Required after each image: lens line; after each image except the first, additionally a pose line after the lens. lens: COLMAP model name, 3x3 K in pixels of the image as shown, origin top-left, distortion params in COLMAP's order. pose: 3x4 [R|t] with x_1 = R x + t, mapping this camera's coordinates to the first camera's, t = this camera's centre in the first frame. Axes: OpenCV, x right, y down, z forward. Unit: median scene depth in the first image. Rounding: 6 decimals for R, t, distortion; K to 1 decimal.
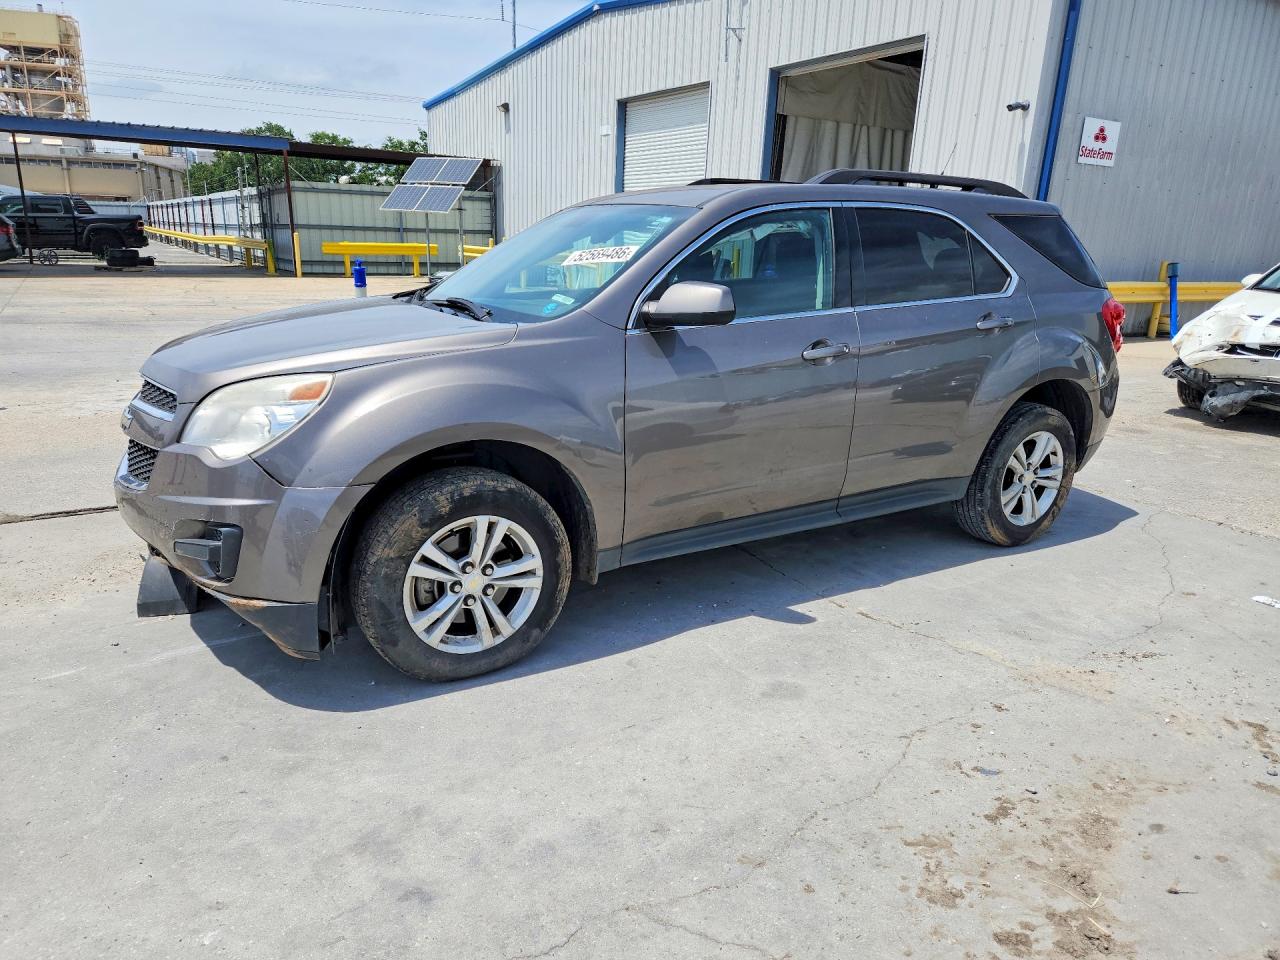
lens RADIAL K [[858.8, 0, 646.4], [0, 858.8, 491.2], [0, 0, 1]] dist [0.056956, -0.048978]
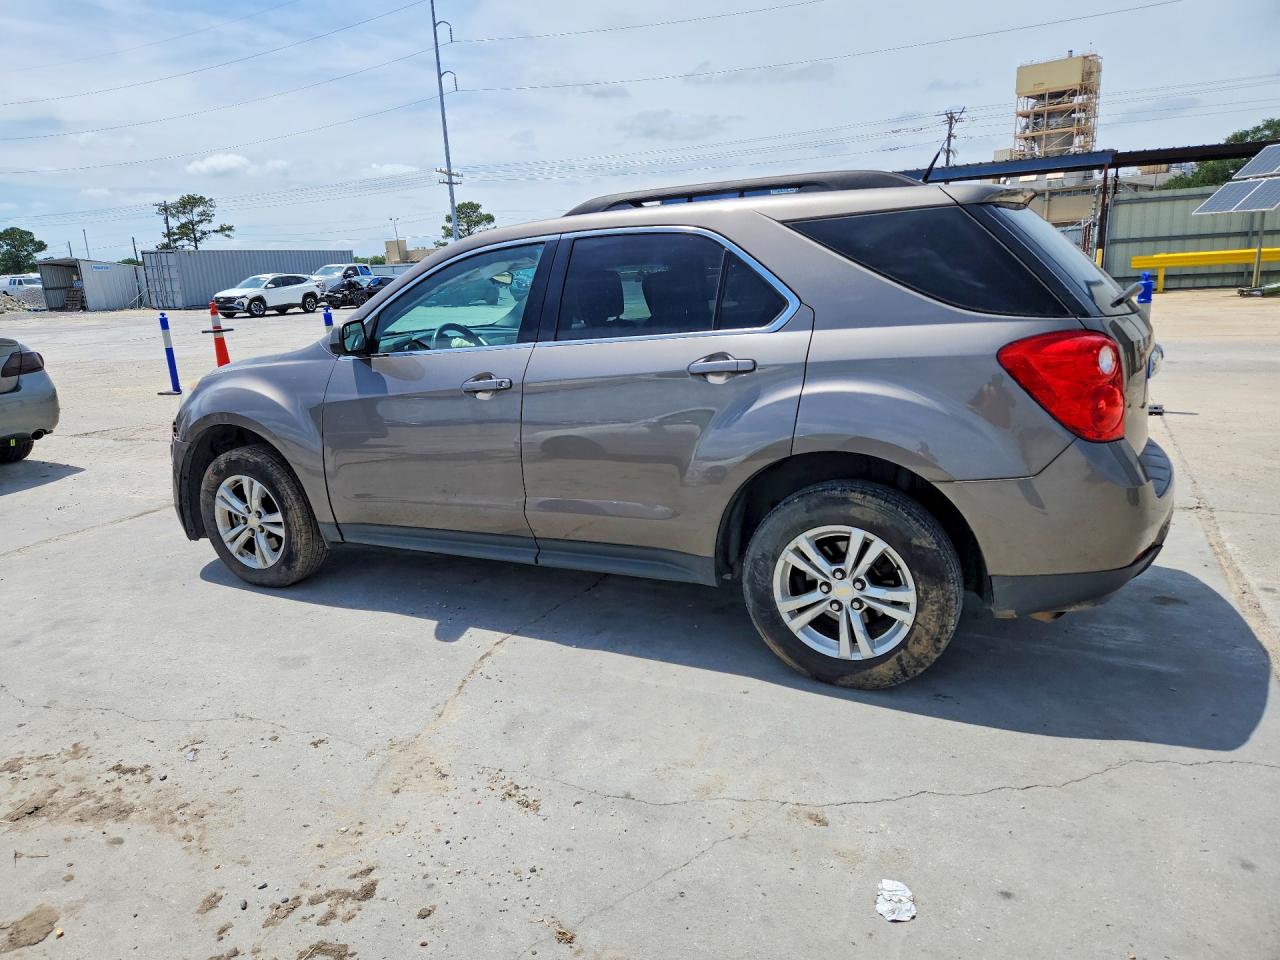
lens RADIAL K [[858.8, 0, 629.1], [0, 858.8, 481.3], [0, 0, 1]] dist [0.056956, -0.048978]
pose [[0.518663, 0.150554, -0.841619, 0.936269], [-0.176546, 0.982018, 0.066870, -0.119186], [0.836553, 0.113901, 0.535916, 0.490386]]
